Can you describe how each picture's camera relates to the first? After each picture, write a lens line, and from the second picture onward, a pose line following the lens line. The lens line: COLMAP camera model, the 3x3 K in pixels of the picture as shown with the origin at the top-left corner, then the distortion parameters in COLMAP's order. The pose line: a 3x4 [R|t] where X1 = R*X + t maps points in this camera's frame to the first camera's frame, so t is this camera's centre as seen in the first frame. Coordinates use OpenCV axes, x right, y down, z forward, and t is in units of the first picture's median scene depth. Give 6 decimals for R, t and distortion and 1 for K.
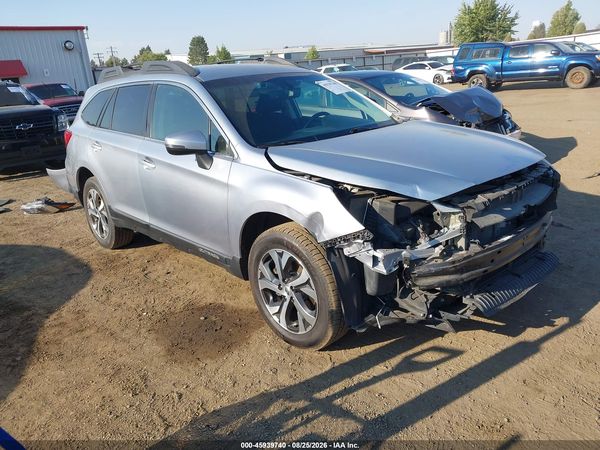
lens RADIAL K [[472.8, 0, 300.0], [0, 472.8, 225.0], [0, 0, 1]] dist [0.091939, -0.145214]
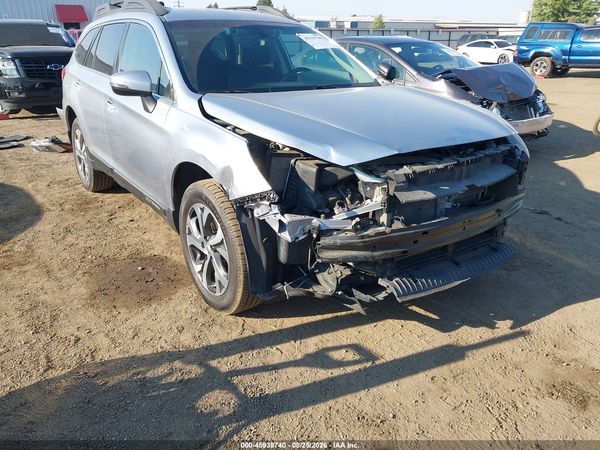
lens RADIAL K [[469.2, 0, 301.0], [0, 469.2, 227.3], [0, 0, 1]] dist [0.062973, -0.070782]
pose [[0.988055, 0.118560, -0.098438, 0.244920], [-0.111908, 0.991210, 0.070569, 0.008541], [0.105939, -0.058710, 0.992638, 0.091256]]
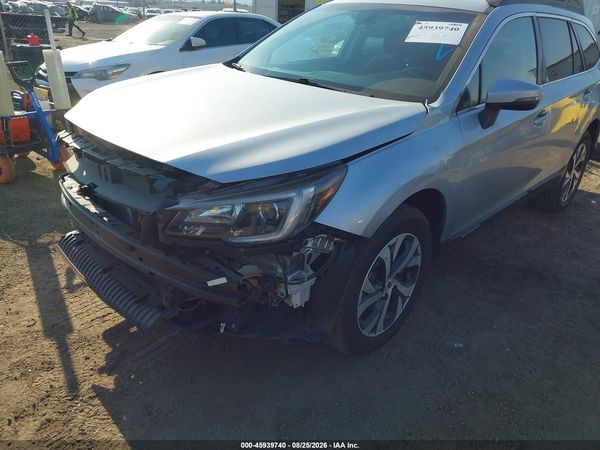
lens RADIAL K [[472.6, 0, 300.0], [0, 472.6, 225.0], [0, 0, 1]] dist [0.023444, -0.002492]
pose [[0.018926, 0.463433, -0.885930, 1.112508], [-0.354379, 0.831671, 0.427480, -0.399267], [0.934910, 0.305865, 0.179971, 1.124079]]
